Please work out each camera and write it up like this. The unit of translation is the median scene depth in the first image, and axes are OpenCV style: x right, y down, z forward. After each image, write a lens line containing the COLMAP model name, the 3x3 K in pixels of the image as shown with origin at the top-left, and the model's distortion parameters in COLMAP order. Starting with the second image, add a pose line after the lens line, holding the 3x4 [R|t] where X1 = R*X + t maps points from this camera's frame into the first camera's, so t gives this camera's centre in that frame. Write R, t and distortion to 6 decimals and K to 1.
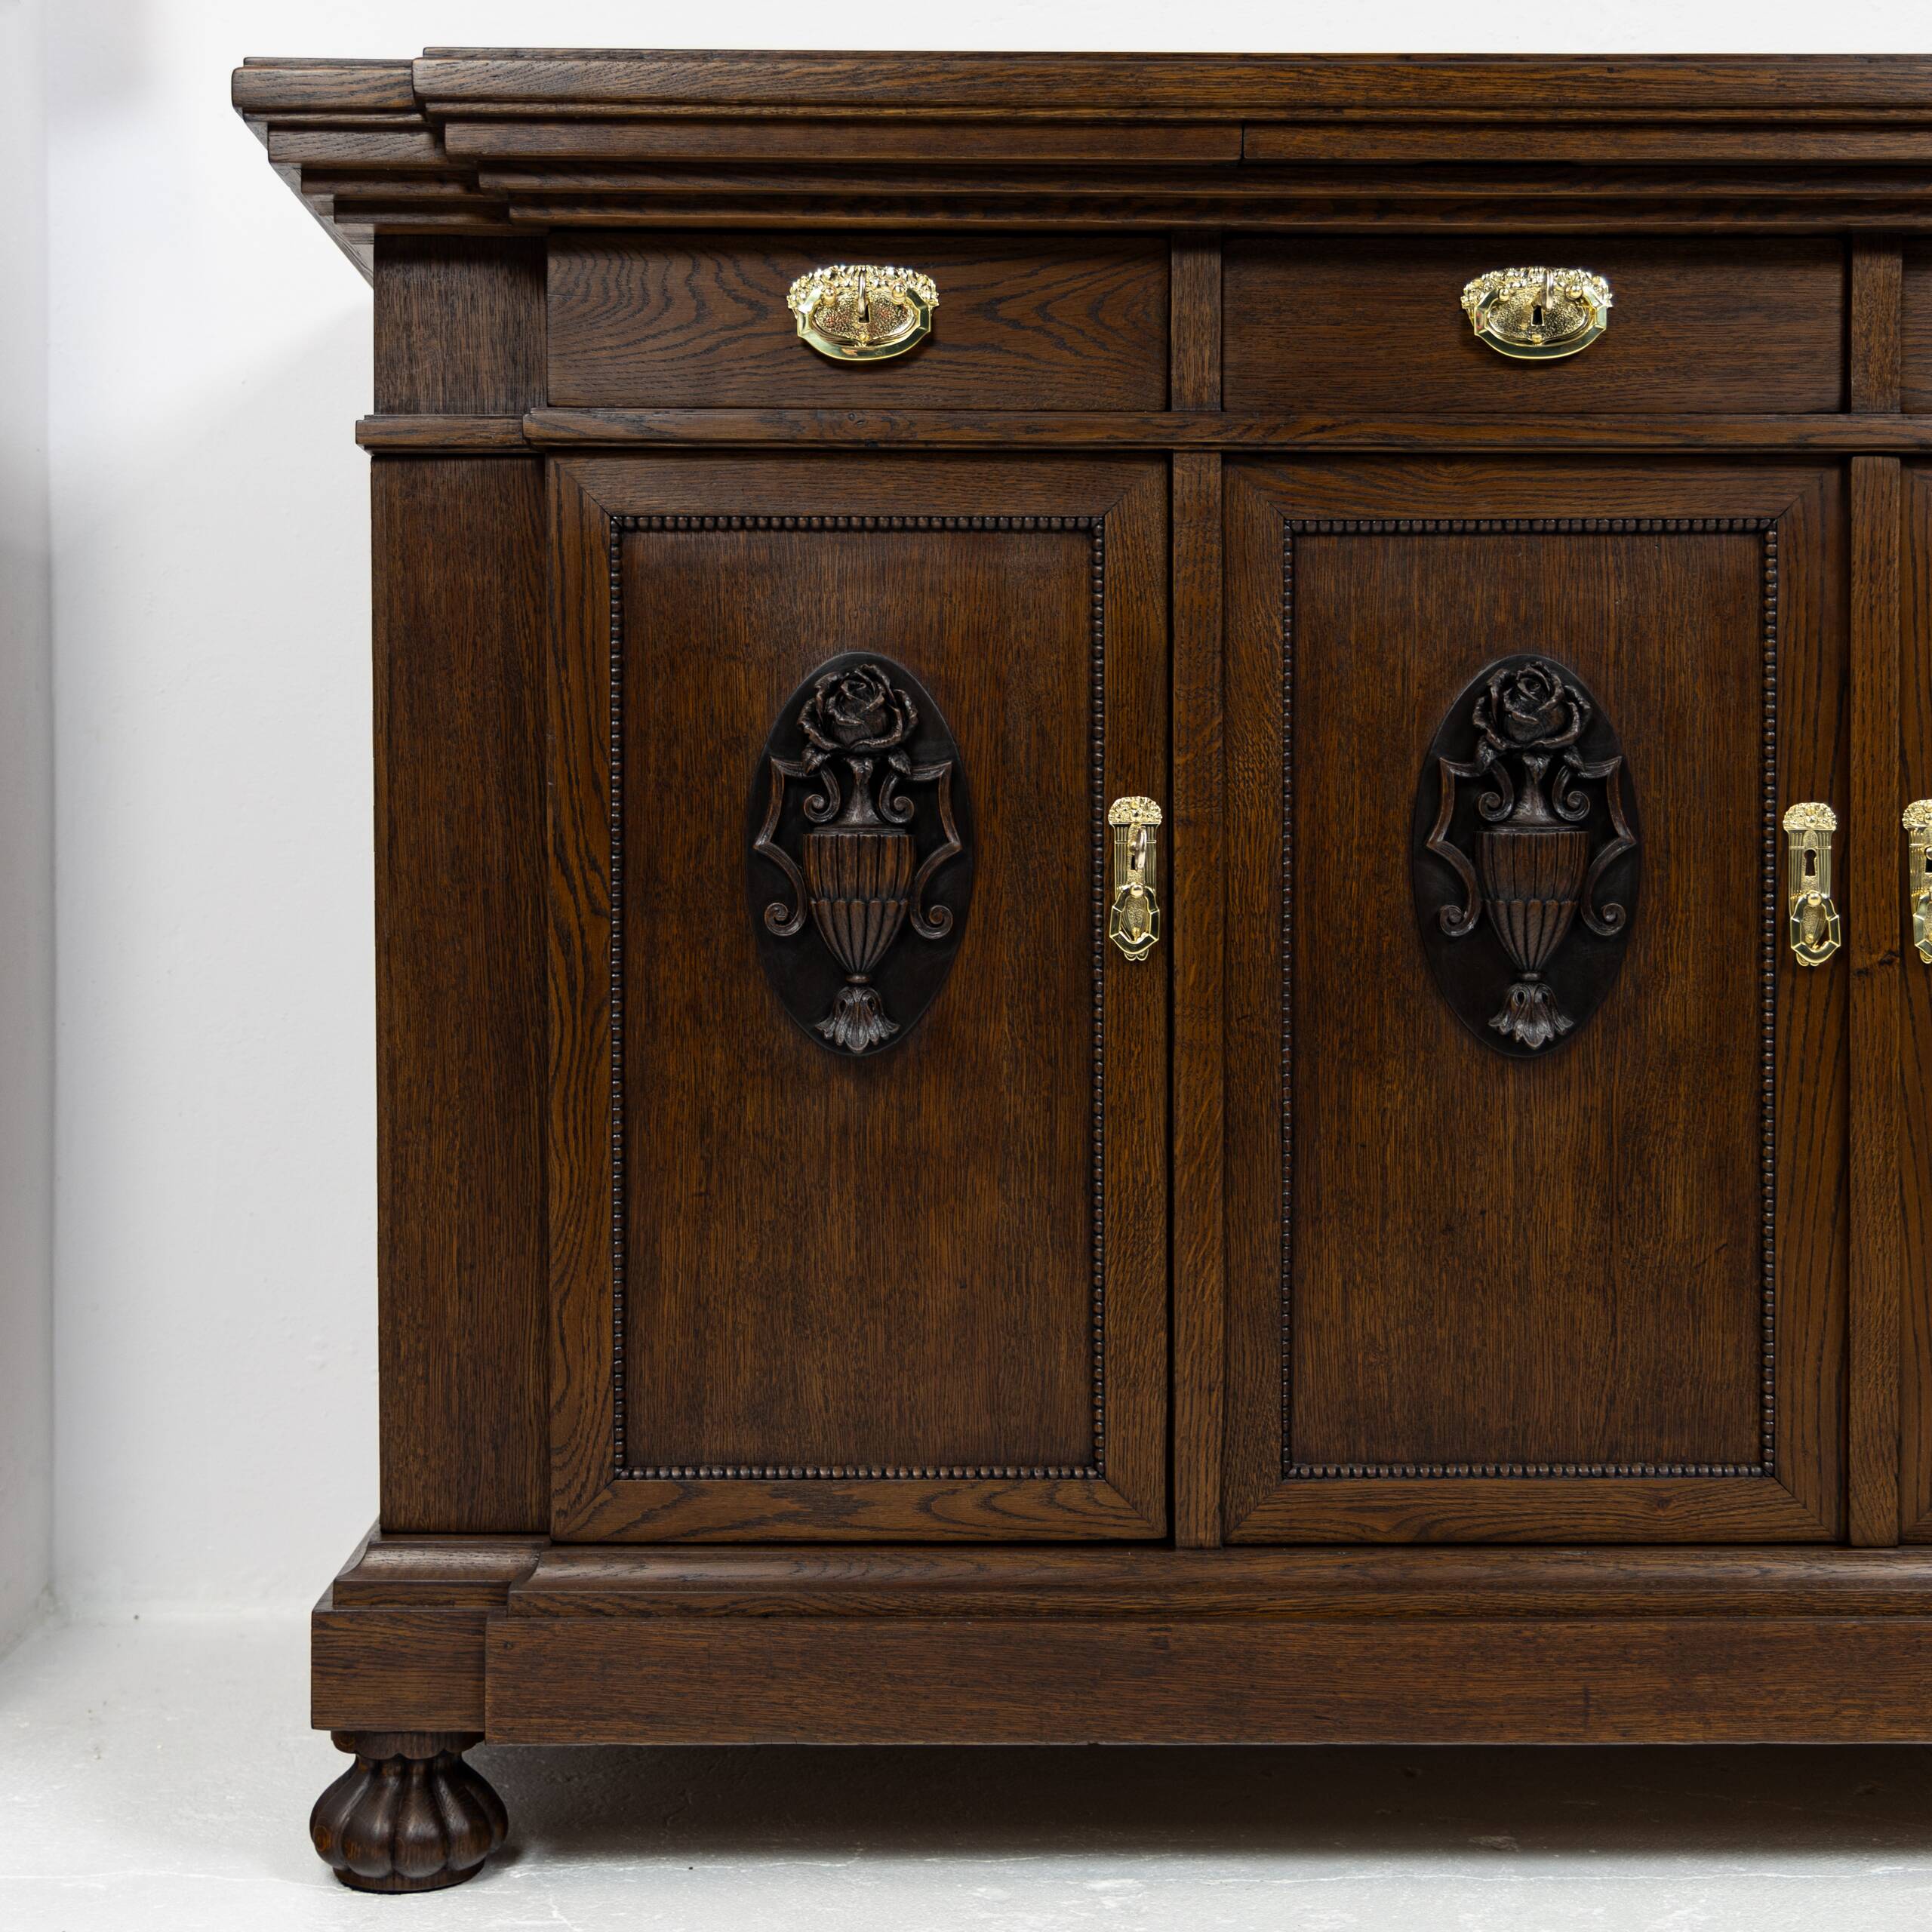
lens RADIAL K [[2891.1, 0, 888.1], [0, 2891.1, 926.5], [0, 0, 1]] dist [-0.013115, 0.000000]
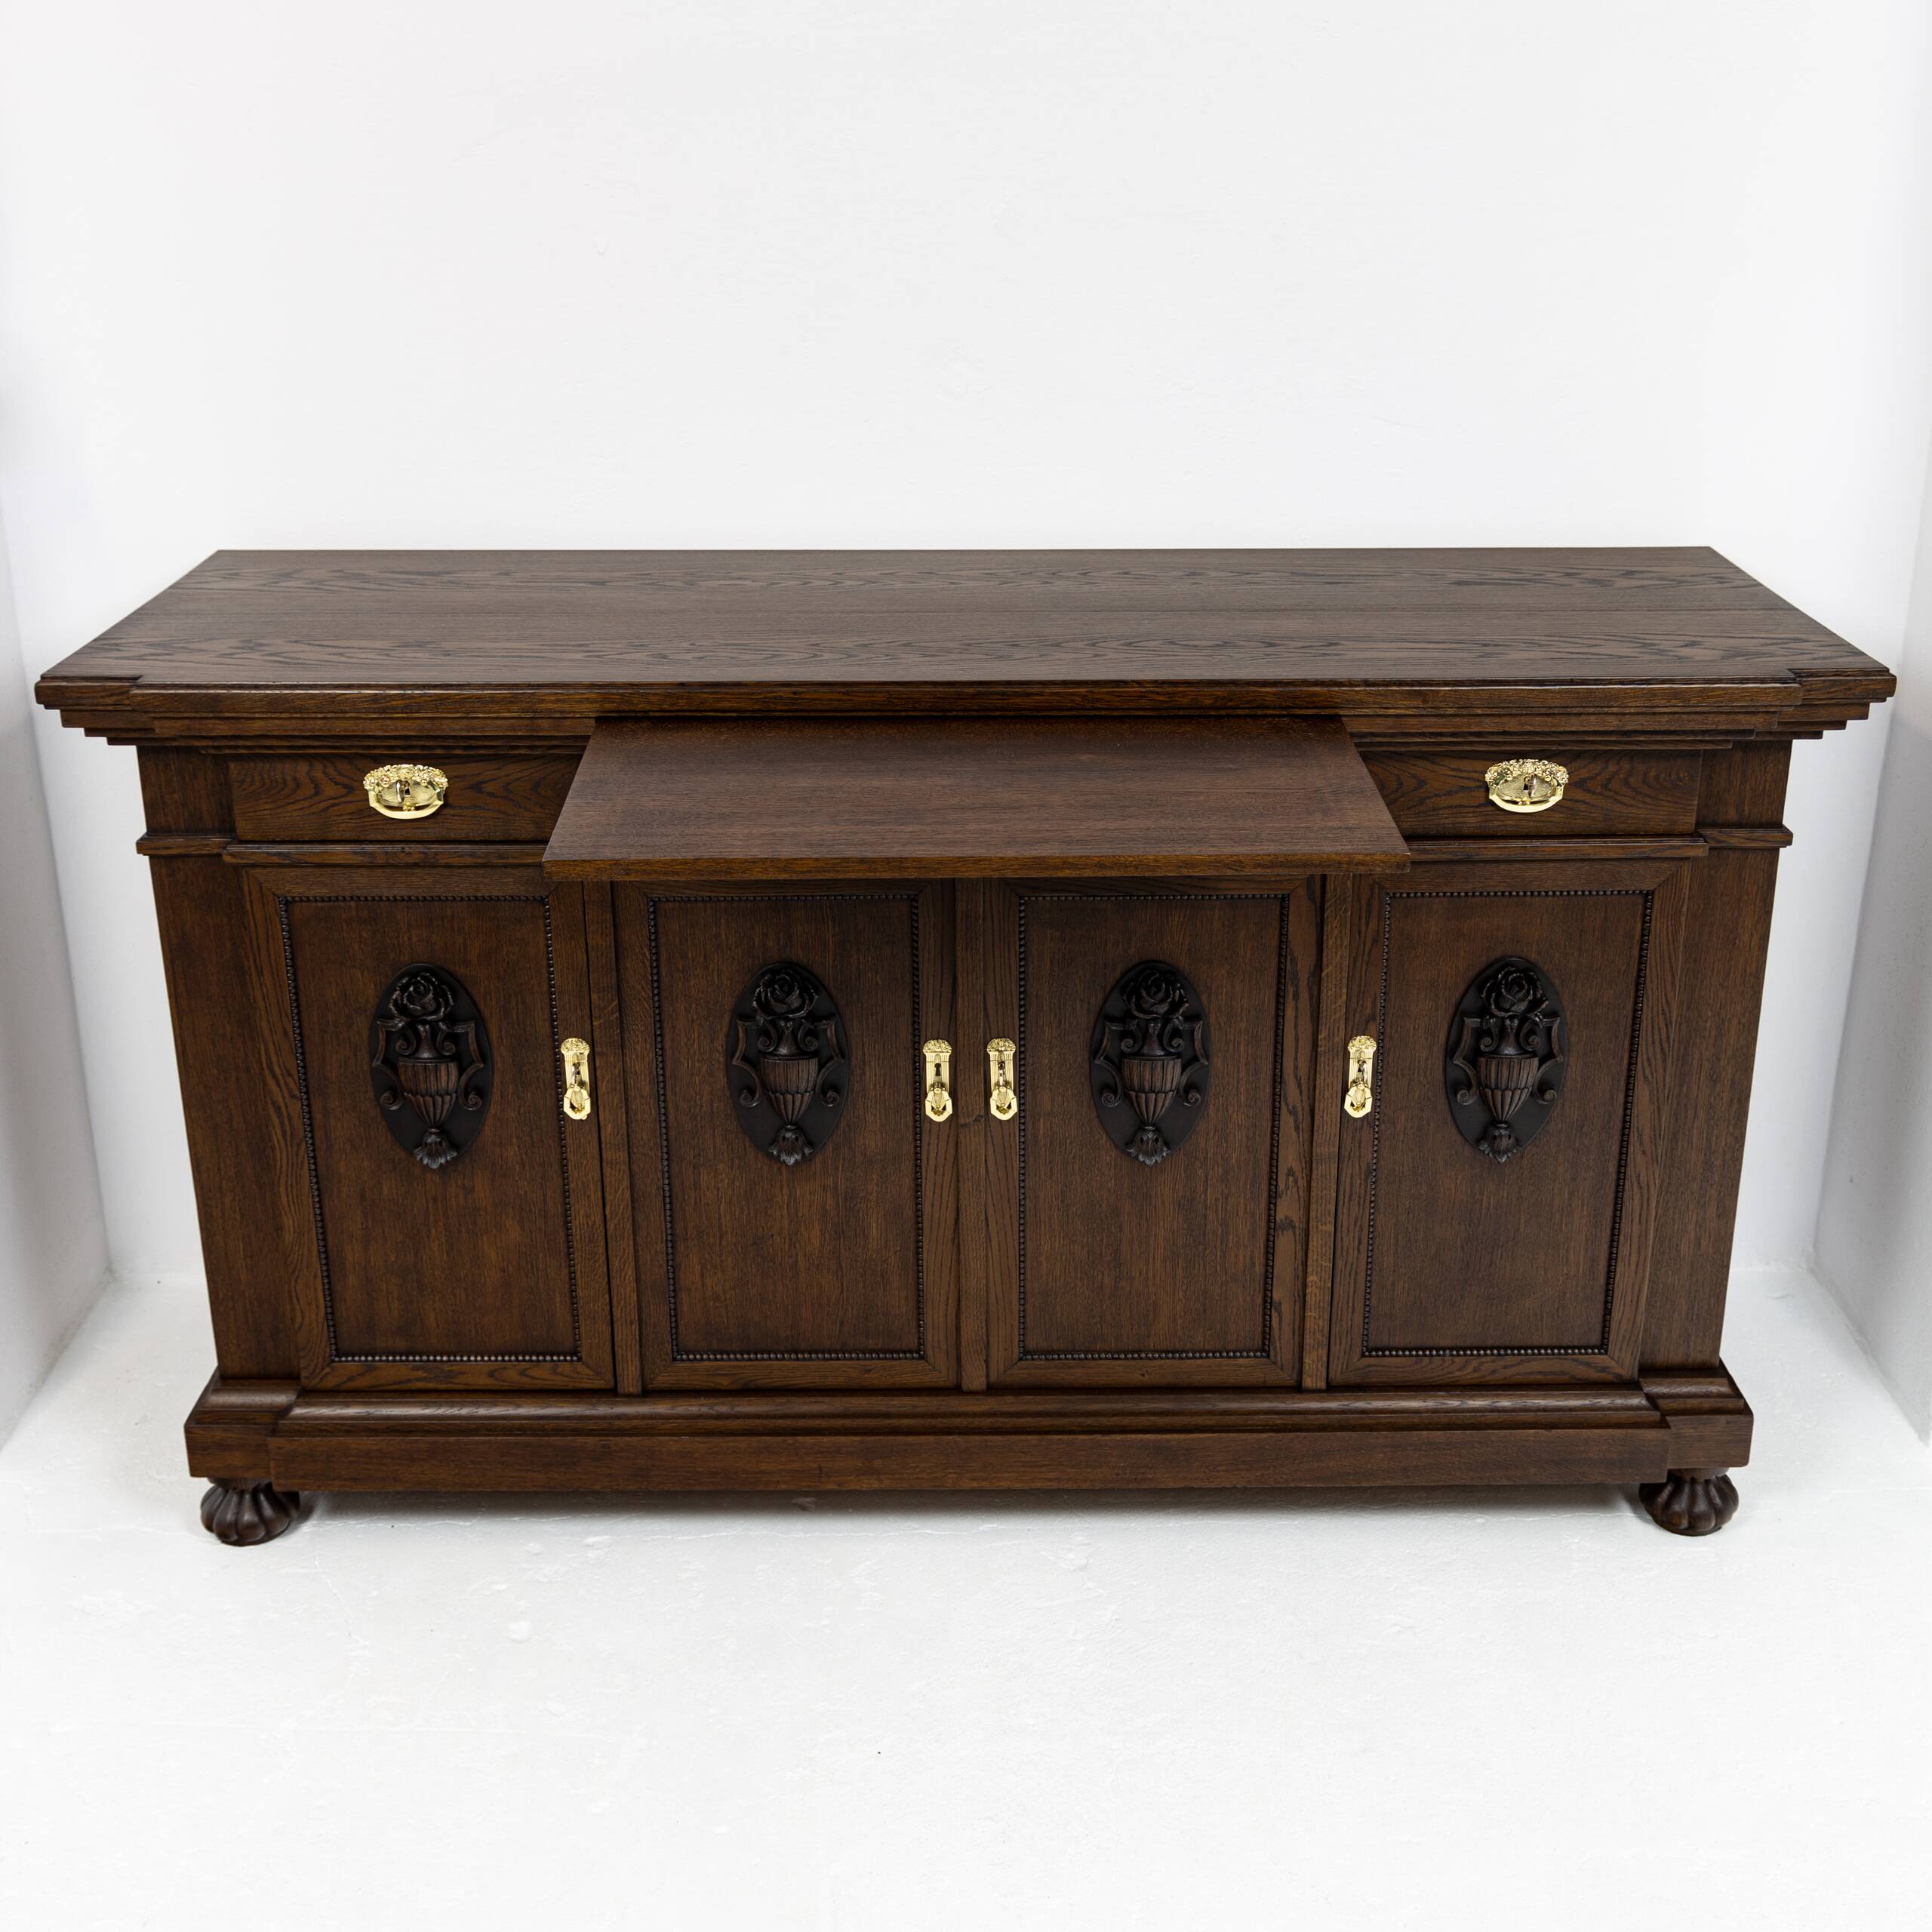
lens RADIAL K [[2239.5, 0, 958.2], [0, 2239.5, 943.8], [0, 0, 1]] dist [-0.000765, 0.000000]
pose [[0.999990, -0.003668, -0.002726, 0.336034], [0.004339, 0.949206, 0.314624, -0.555264], [0.001433, -0.314633, 0.949212, -0.352475]]
